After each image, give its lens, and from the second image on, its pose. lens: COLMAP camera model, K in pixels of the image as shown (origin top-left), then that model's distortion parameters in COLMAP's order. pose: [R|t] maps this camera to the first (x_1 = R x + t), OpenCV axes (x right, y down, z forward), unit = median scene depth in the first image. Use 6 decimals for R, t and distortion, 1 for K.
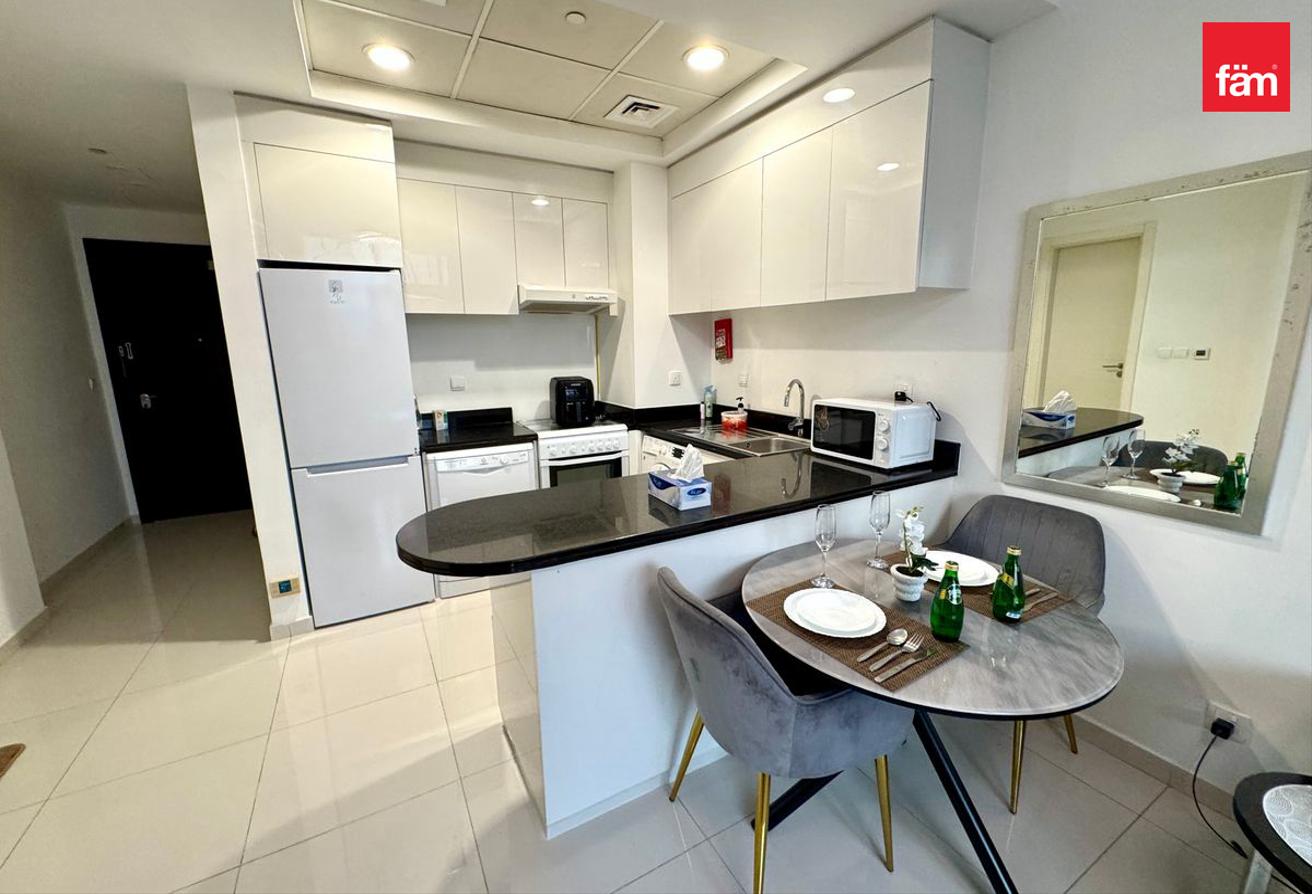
lens RADIAL K [[533.0, 0, 656.0], [0, 533.0, 447.0], [0, 0, 1]] dist [-0.002243, -0.000402]
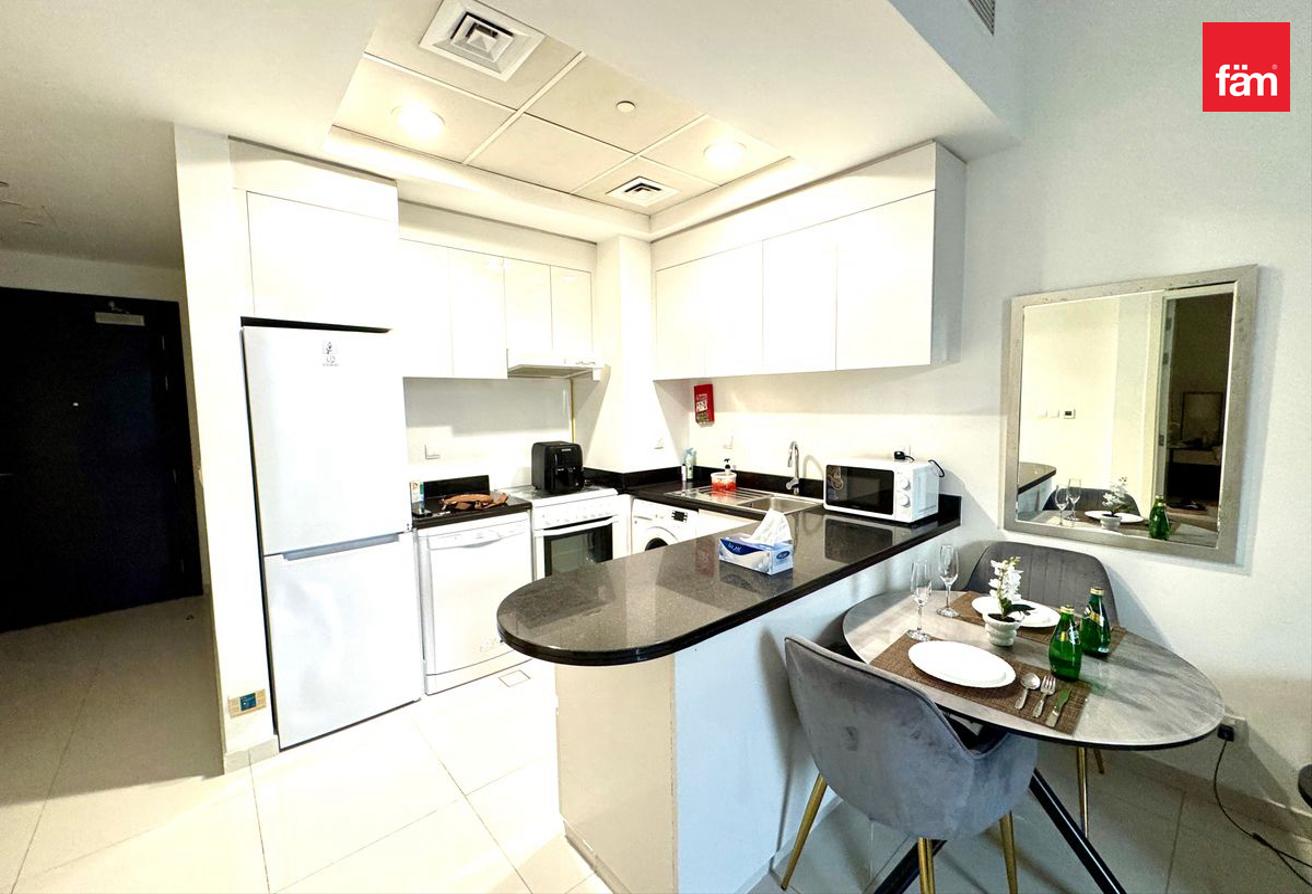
lens RADIAL K [[533.0, 0, 656.0], [0, 533.0, 447.0], [0, 0, 1]] dist [-0.002243, -0.000402]
pose [[0.977983, -0.018650, 0.207851, -0.233746], [0.041678, 0.993388, -0.106971, -0.013932], [-0.204482, 0.113278, 0.972294, 0.026289]]
